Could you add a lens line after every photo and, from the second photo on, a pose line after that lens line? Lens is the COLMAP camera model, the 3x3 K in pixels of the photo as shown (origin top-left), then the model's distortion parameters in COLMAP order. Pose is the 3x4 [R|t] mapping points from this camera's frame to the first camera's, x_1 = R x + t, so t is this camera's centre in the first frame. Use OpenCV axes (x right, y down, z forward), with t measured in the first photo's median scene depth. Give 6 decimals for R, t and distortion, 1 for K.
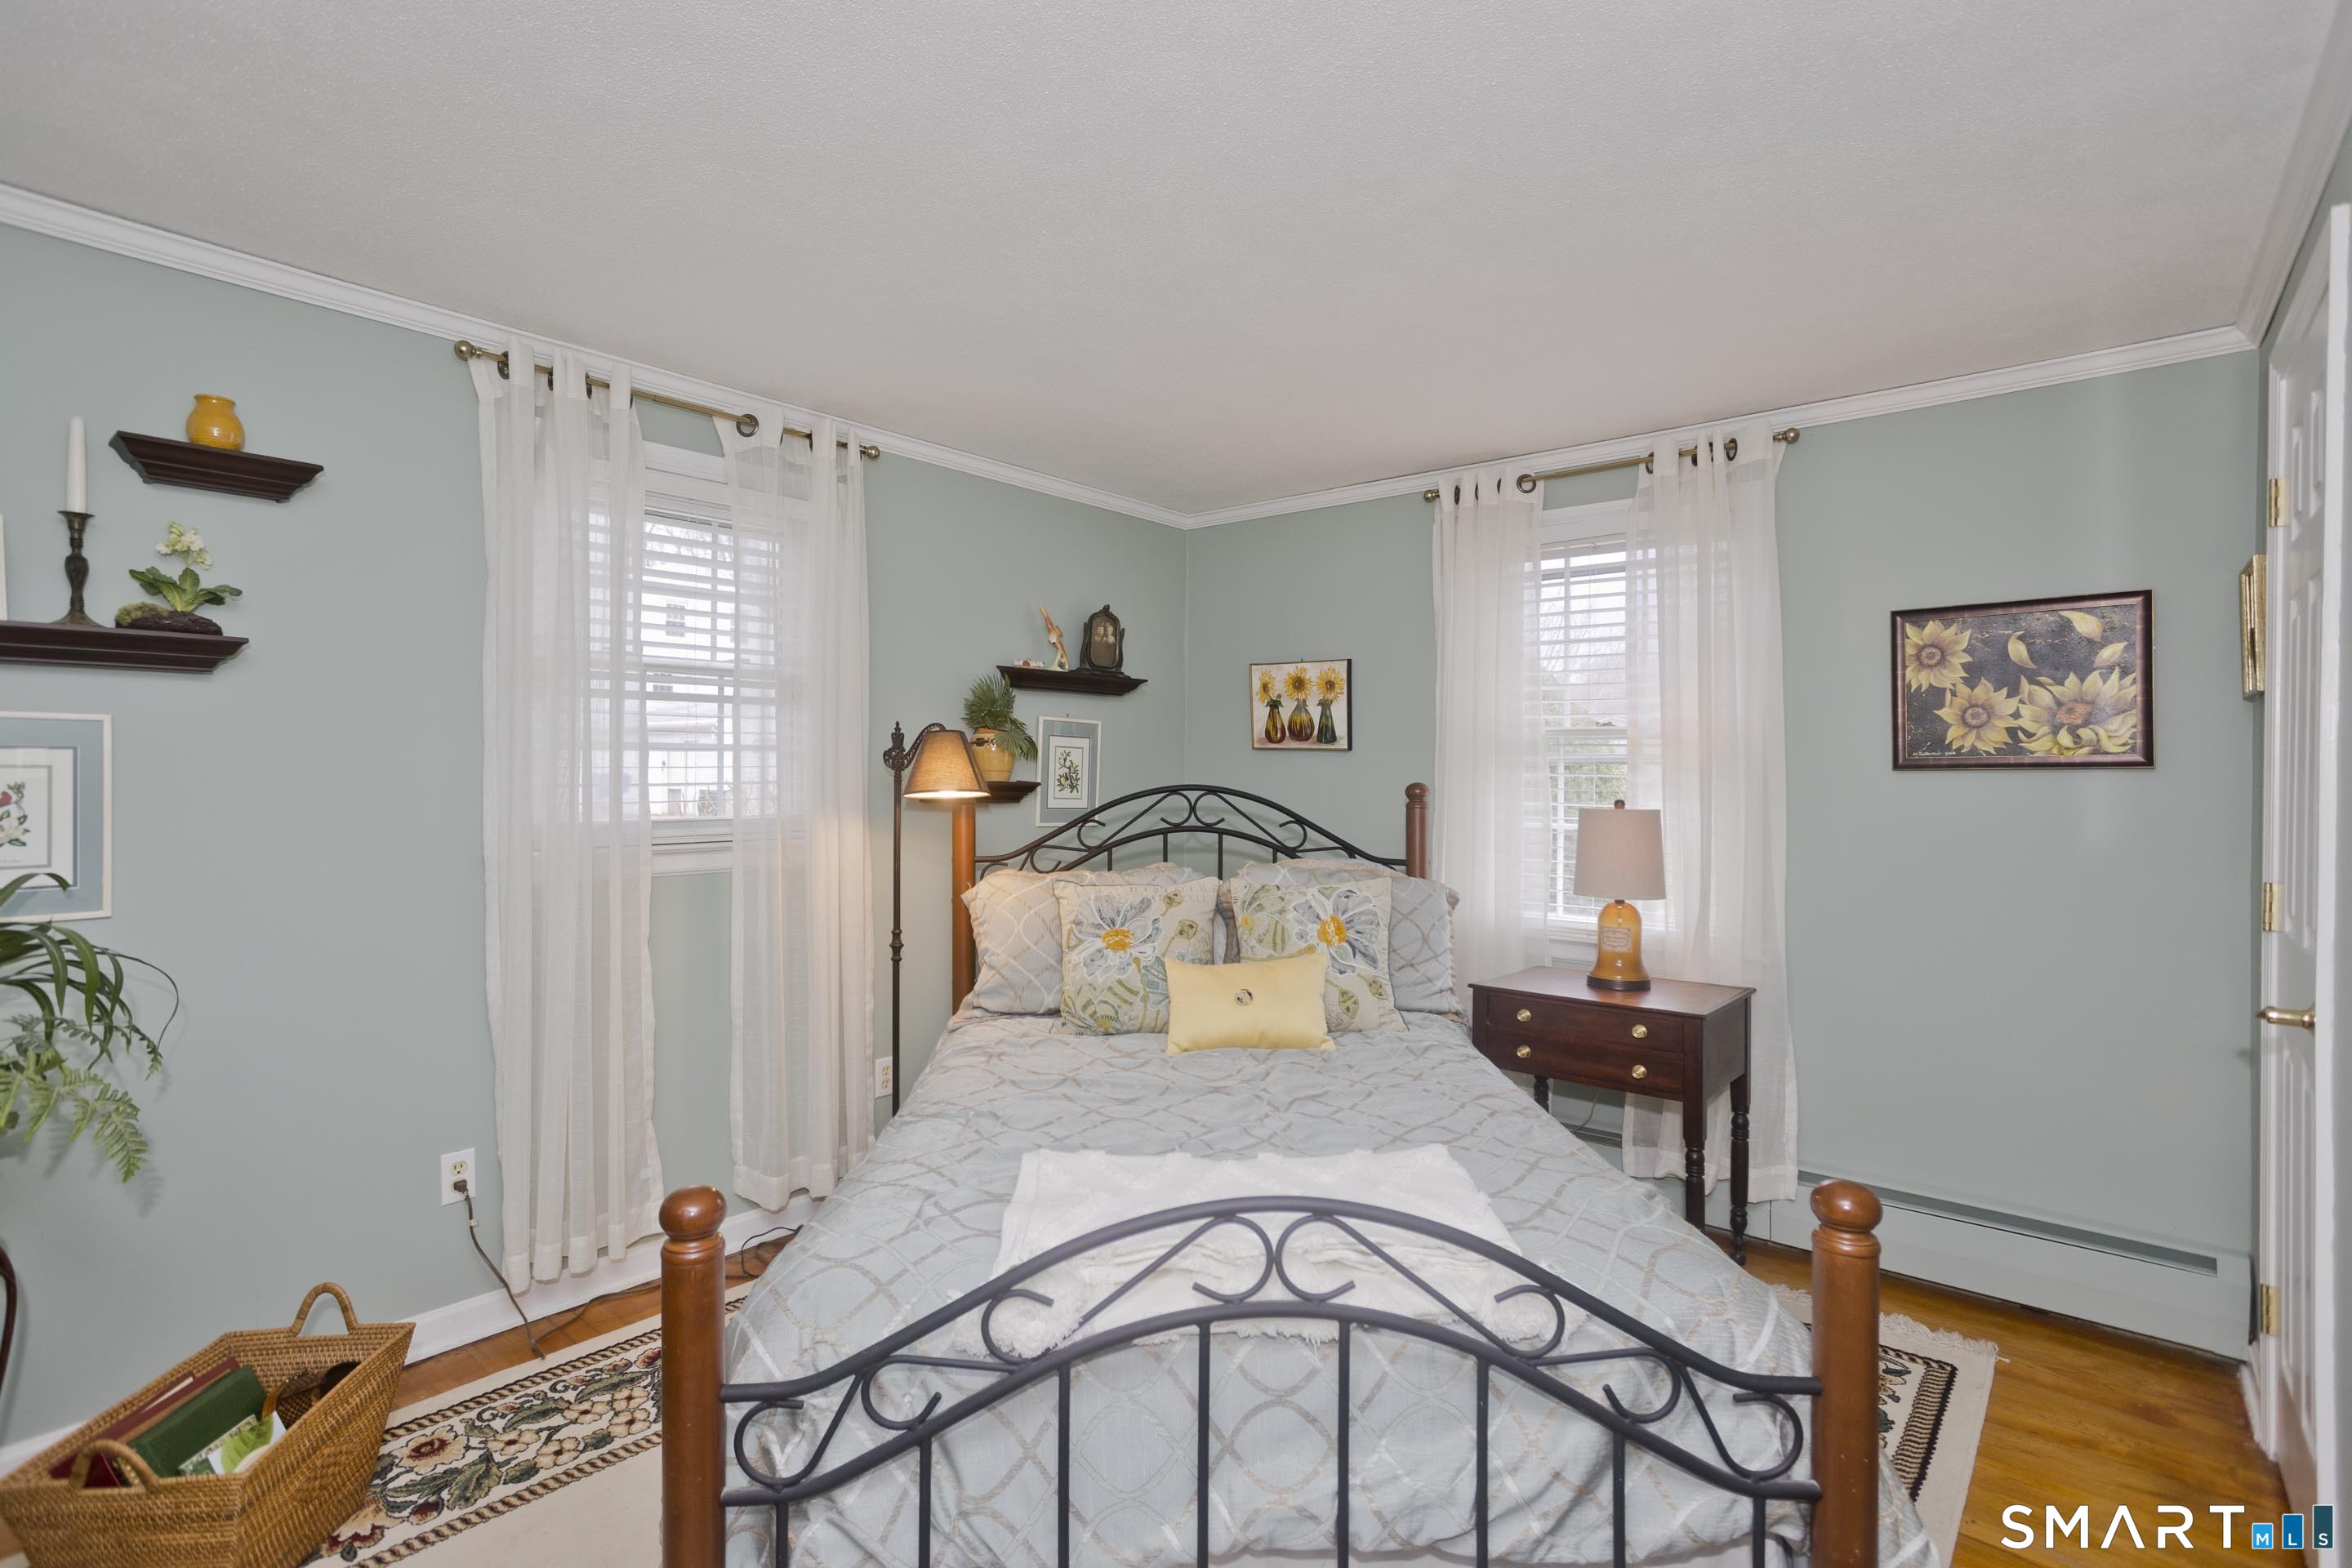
lens RADIAL K [[1160.0, 0, 1173.5], [0, 1160.0, 768.2], [0, 0, 1]] dist [-0.050924, 0.033180]
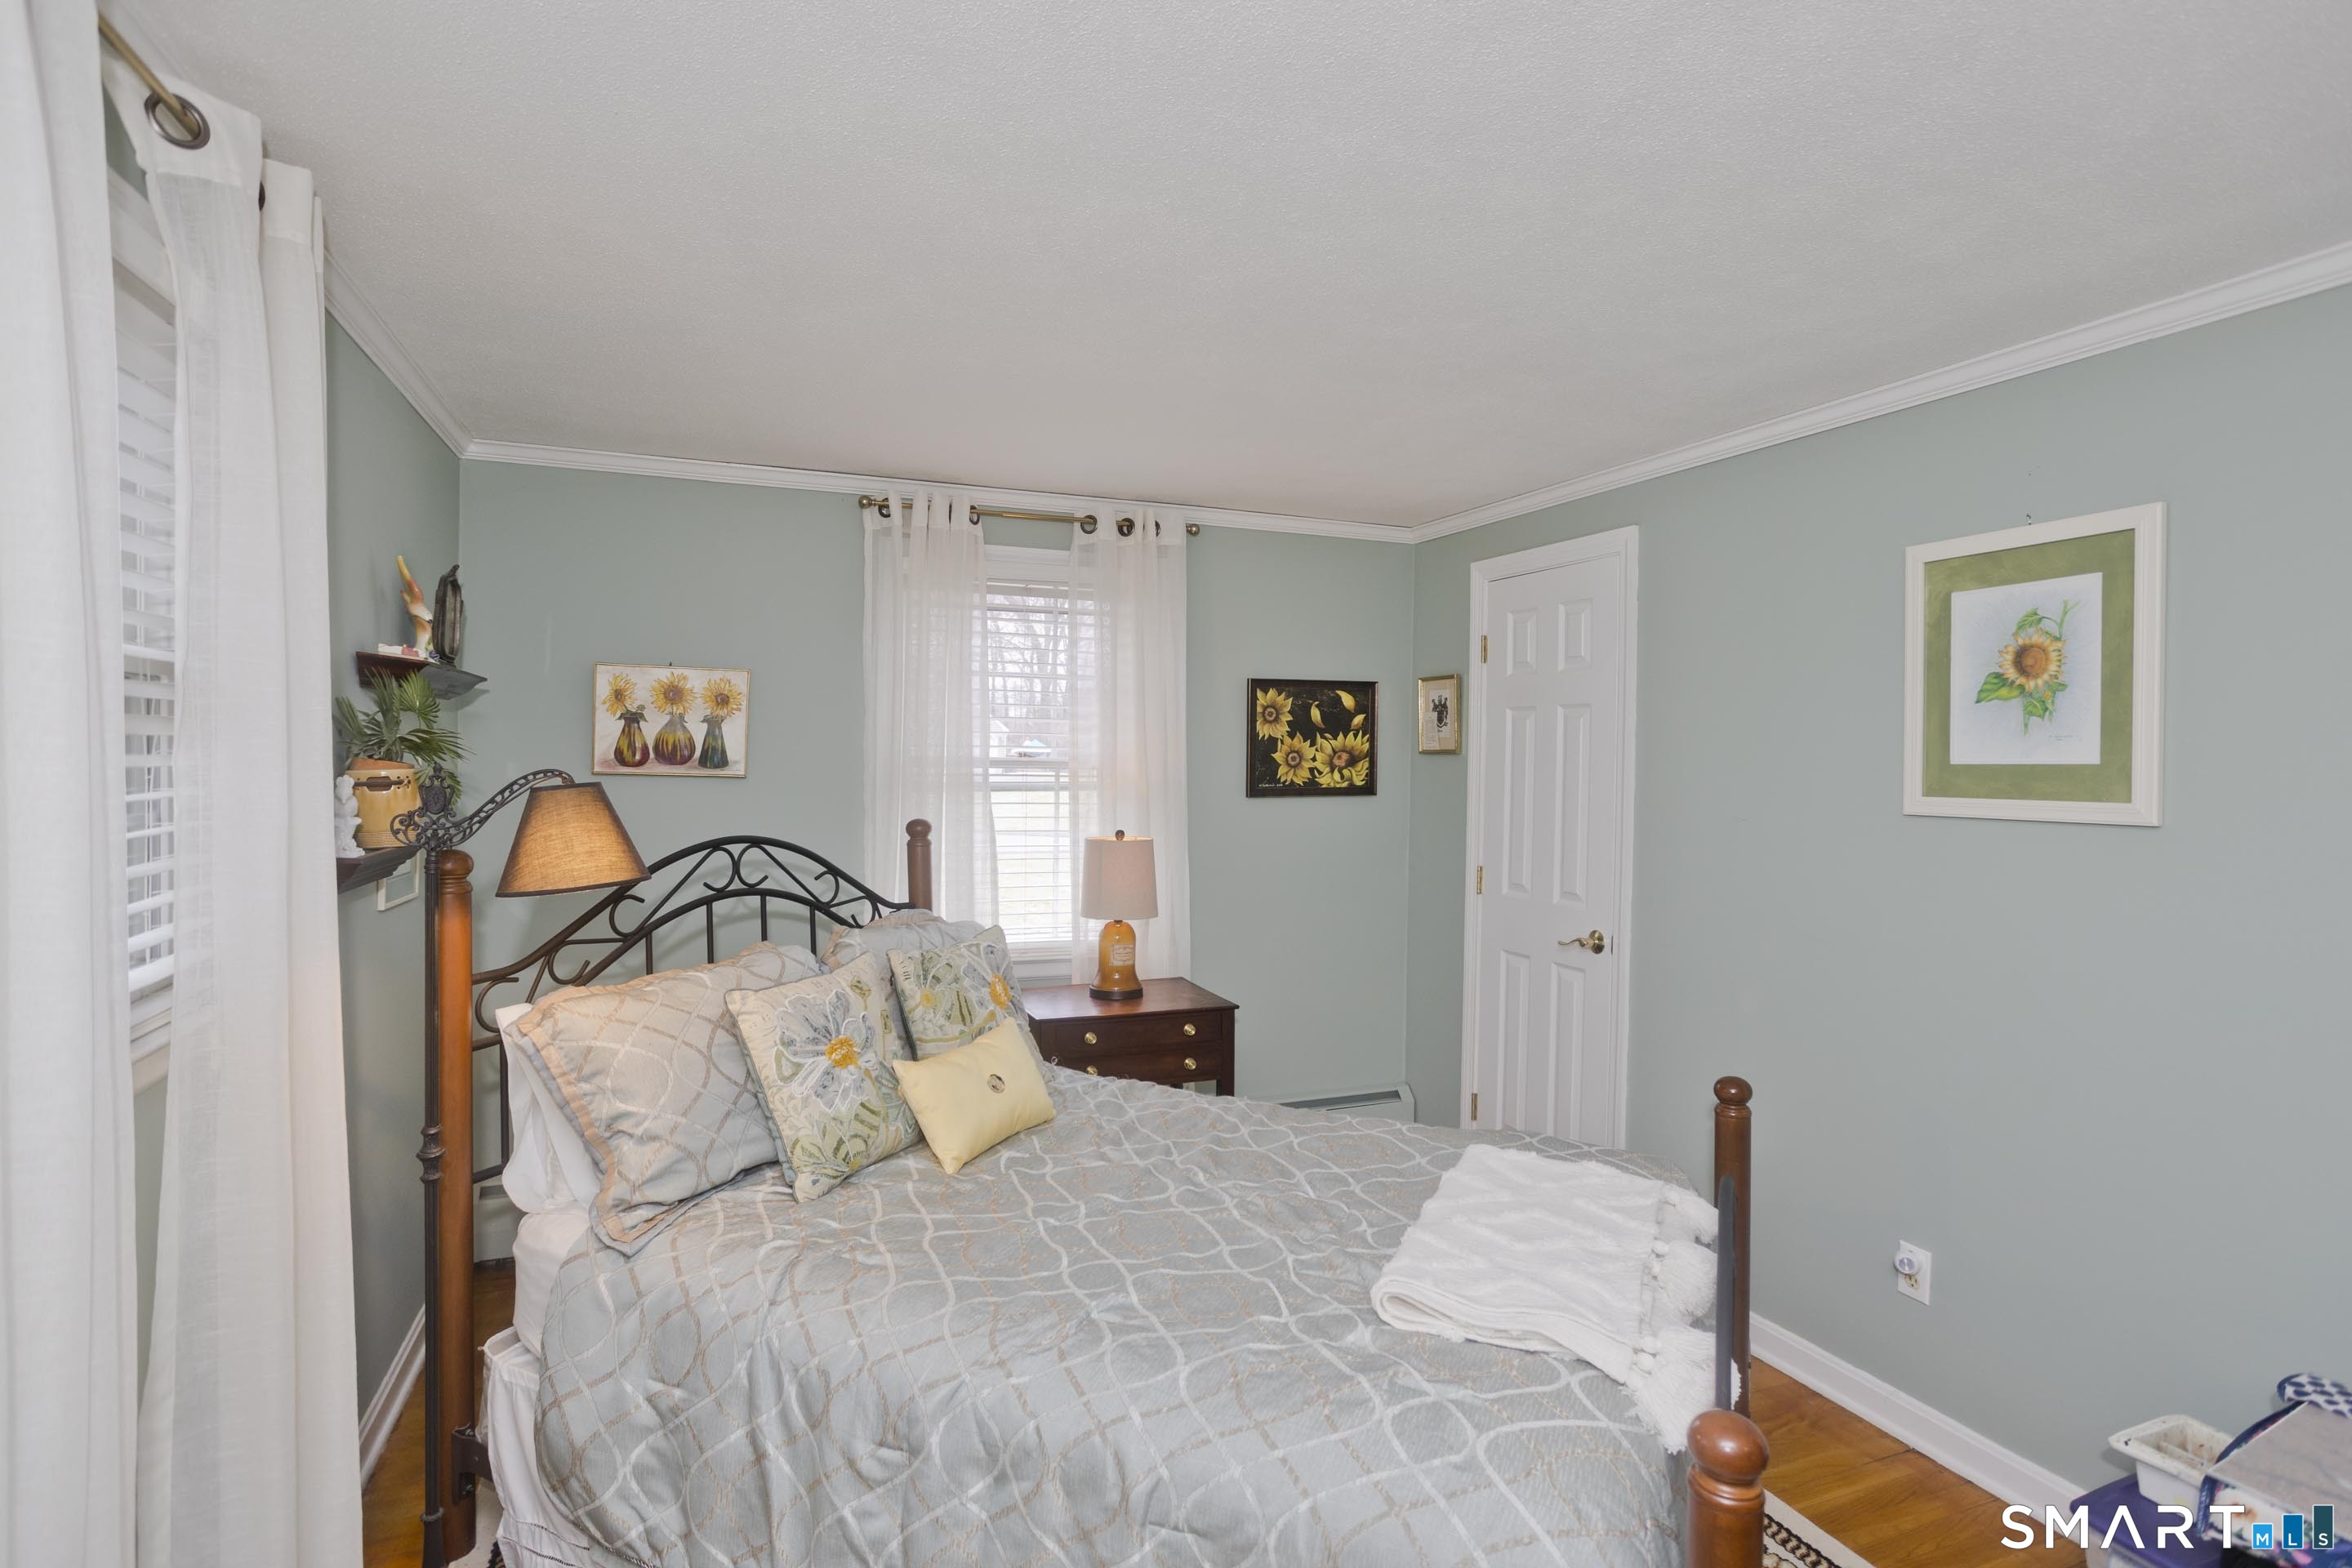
lens RADIAL K [[1160.0, 0, 1173.5], [0, 1160.0, 768.2], [0, 0, 1]] dist [-0.050924, 0.033180]
pose [[0.461194, -0.011107, 0.887230, -0.598902], [-0.013234, 0.999724, 0.019395, -0.056171], [-0.887201, -0.020687, 0.460920, 0.438806]]
